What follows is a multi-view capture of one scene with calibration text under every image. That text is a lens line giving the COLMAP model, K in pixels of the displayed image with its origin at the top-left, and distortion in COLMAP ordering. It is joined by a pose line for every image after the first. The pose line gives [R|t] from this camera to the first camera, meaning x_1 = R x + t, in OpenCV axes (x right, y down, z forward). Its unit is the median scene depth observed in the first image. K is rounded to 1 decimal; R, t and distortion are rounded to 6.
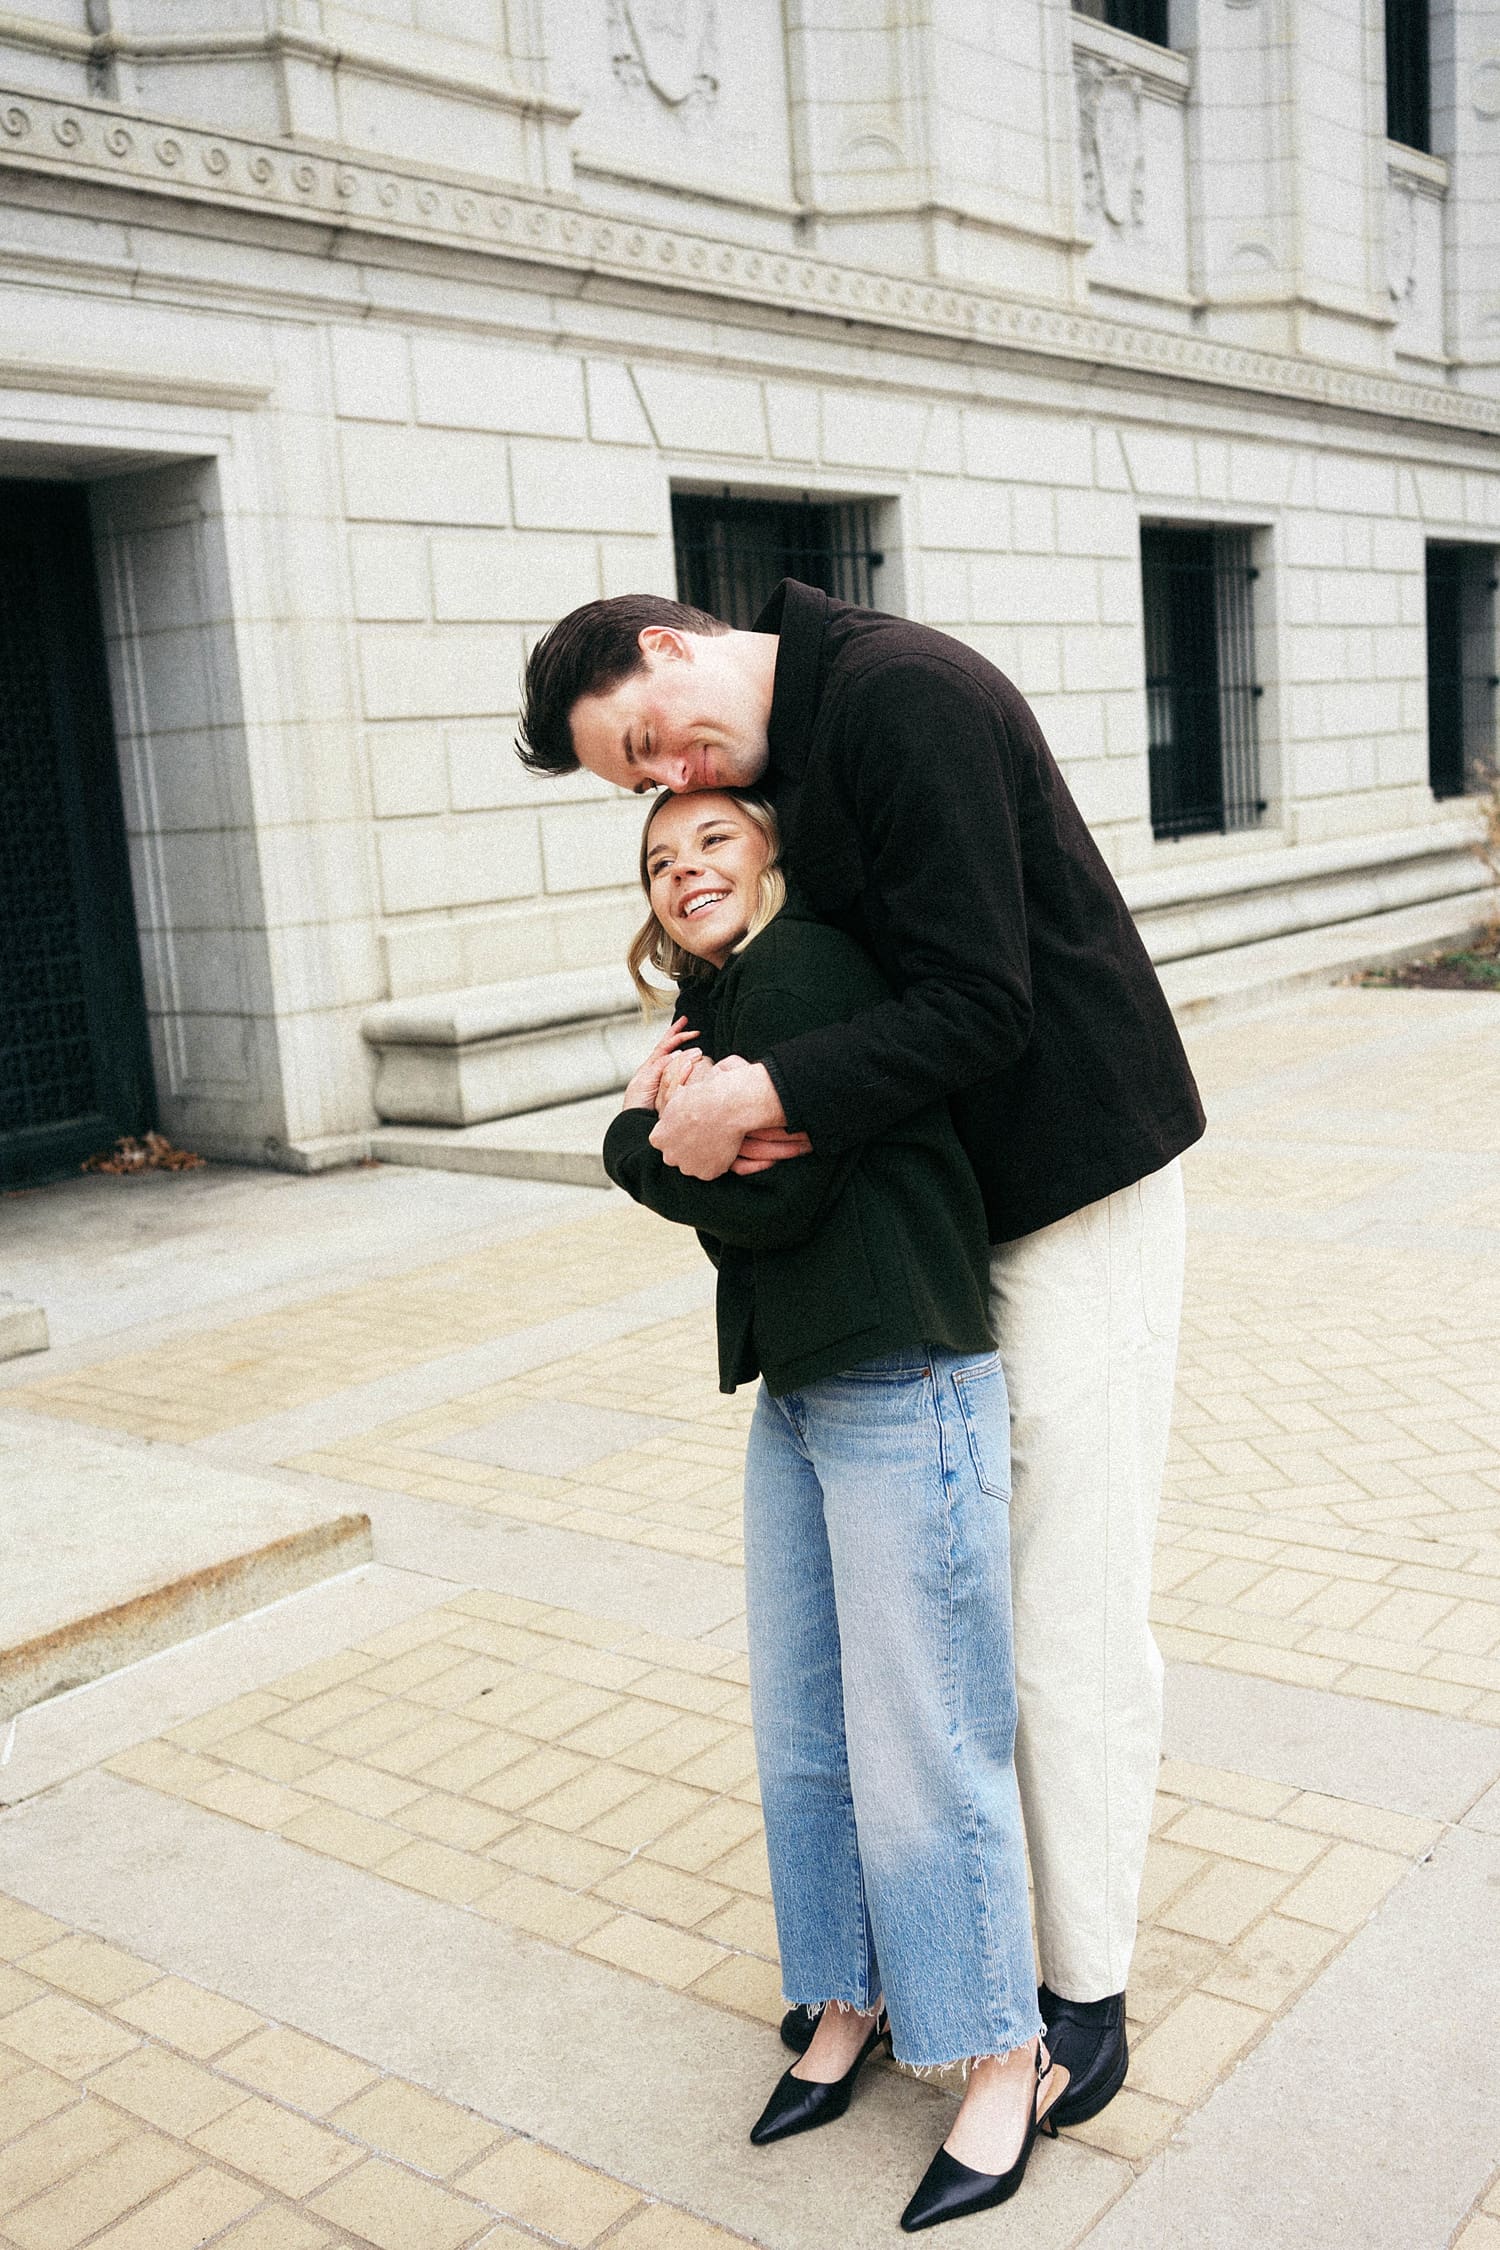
lens RADIAL K [[2248.0, 0, 750.7], [0, 2248.0, 1125.1], [0, 0, 1]] dist [-0.012707, 0.000000]
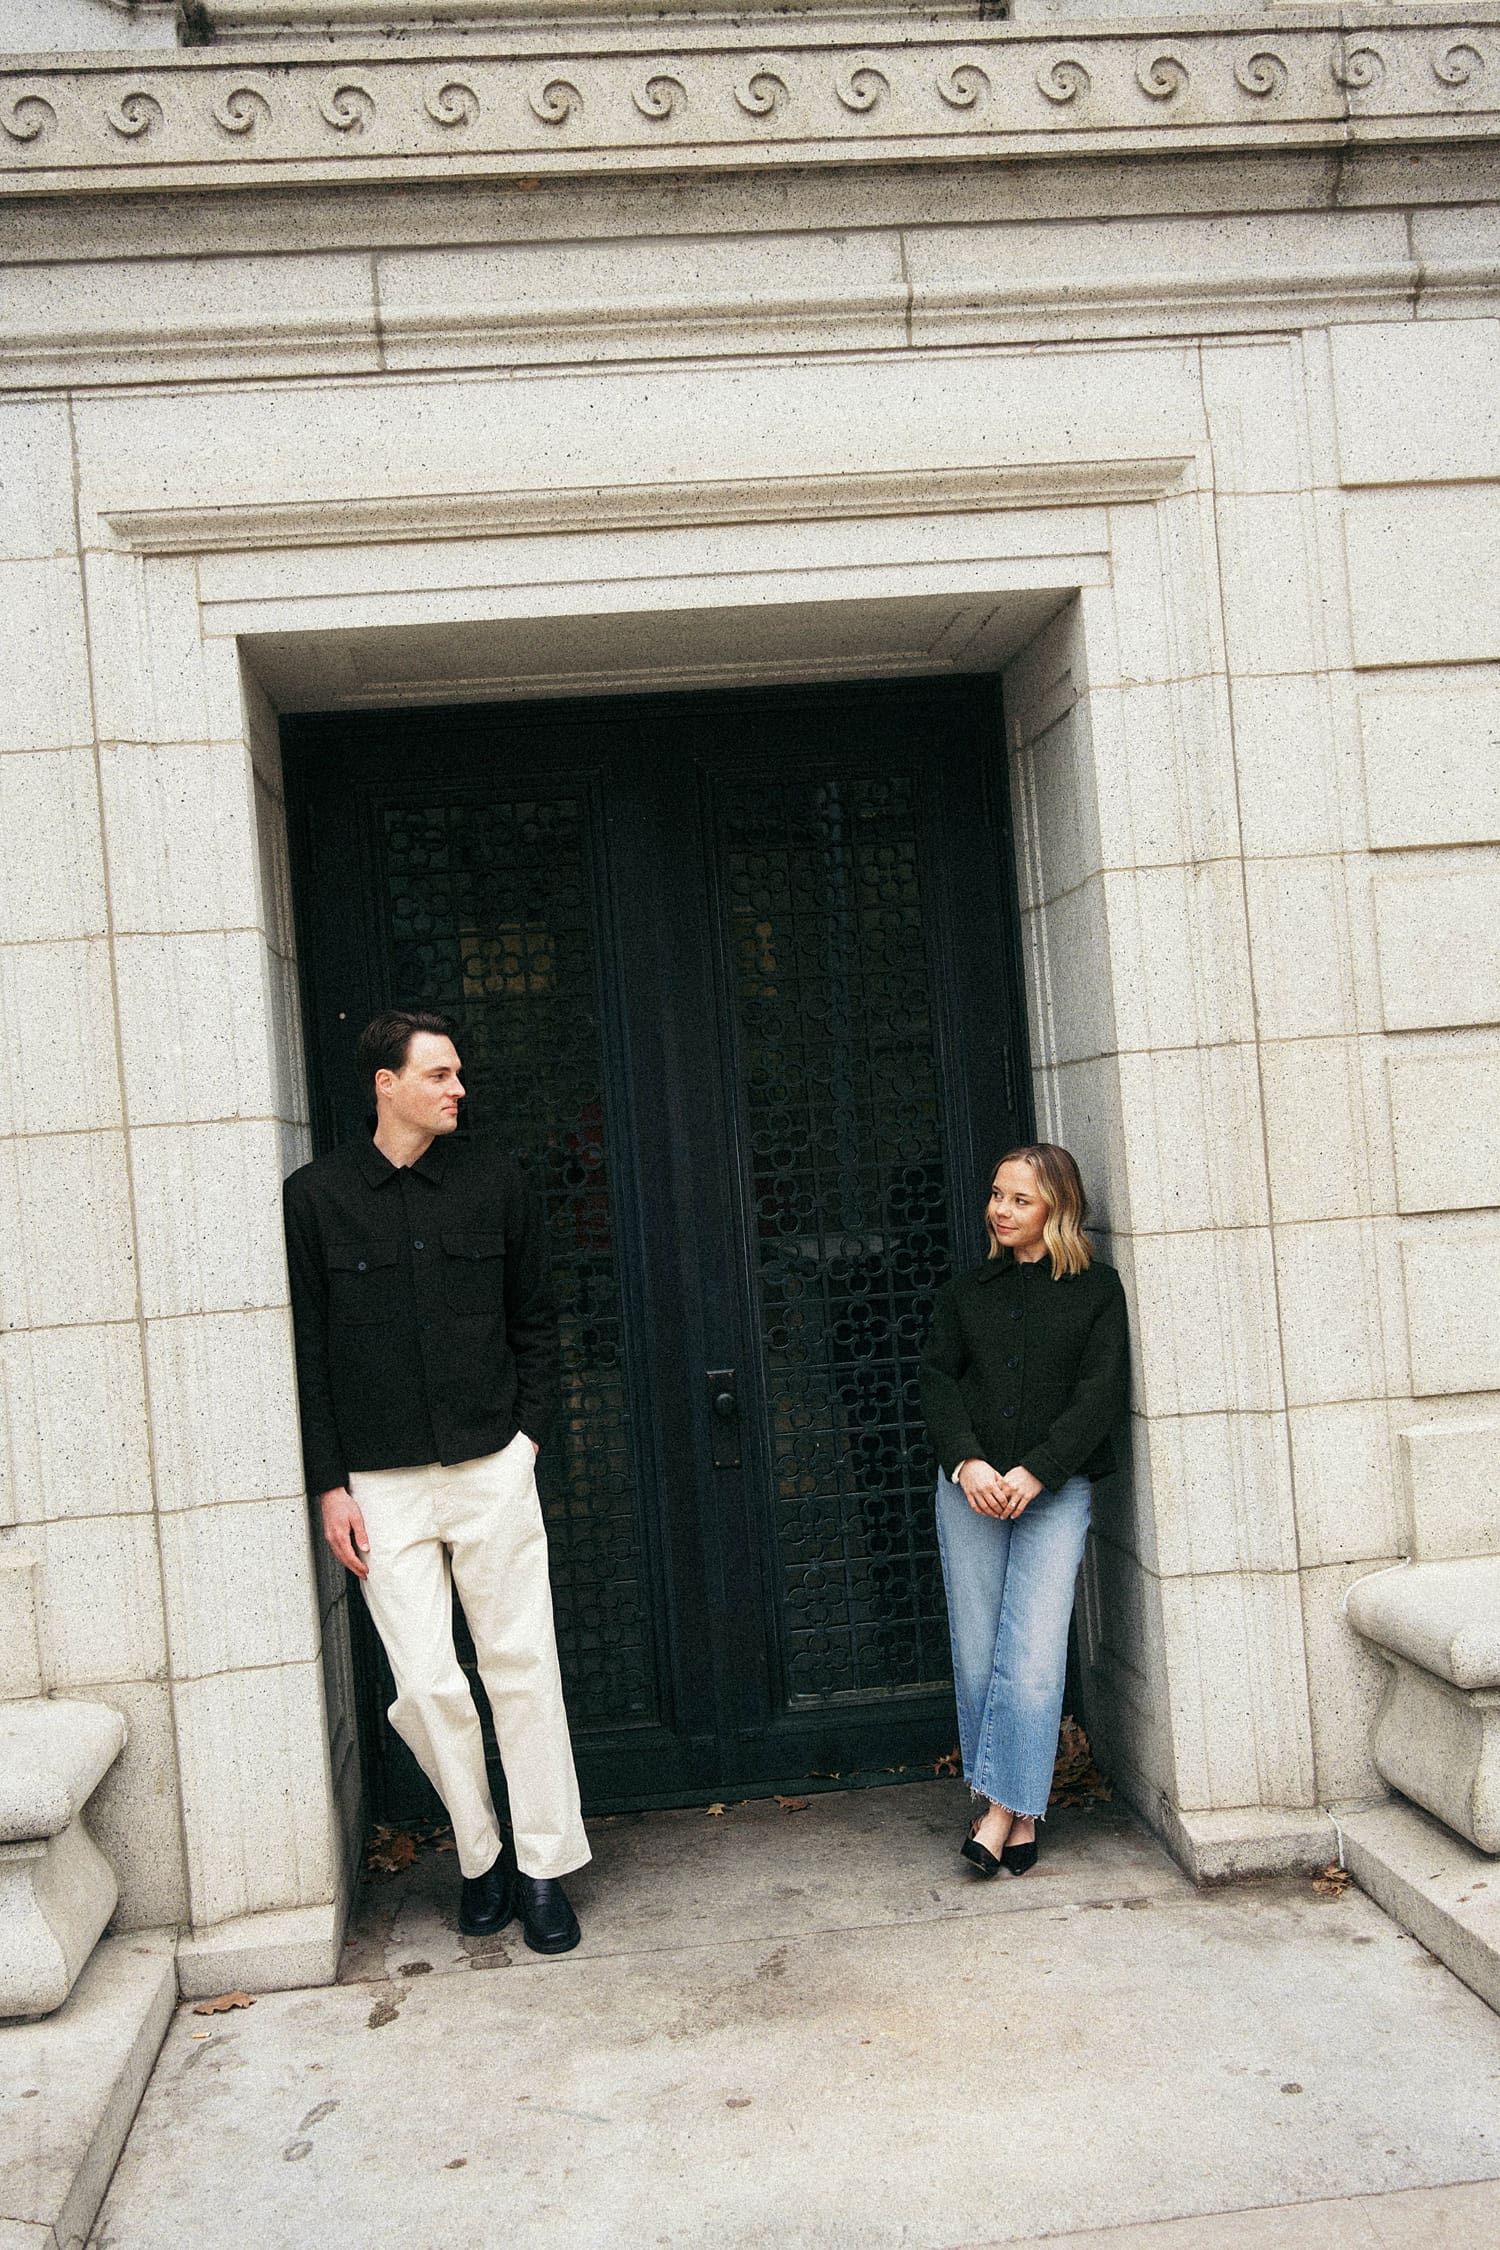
lens RADIAL K [[2248.0, 0, 749.3], [0, 2248.0, 1127.0], [0, 0, 1]] dist [-0.012707, 0.000000]
pose [[0.696783, 0.009722, -0.717216, 0.110518], [-0.080025, 0.994719, -0.064262, -0.115593], [0.712804, 0.102172, 0.693882, 0.541458]]
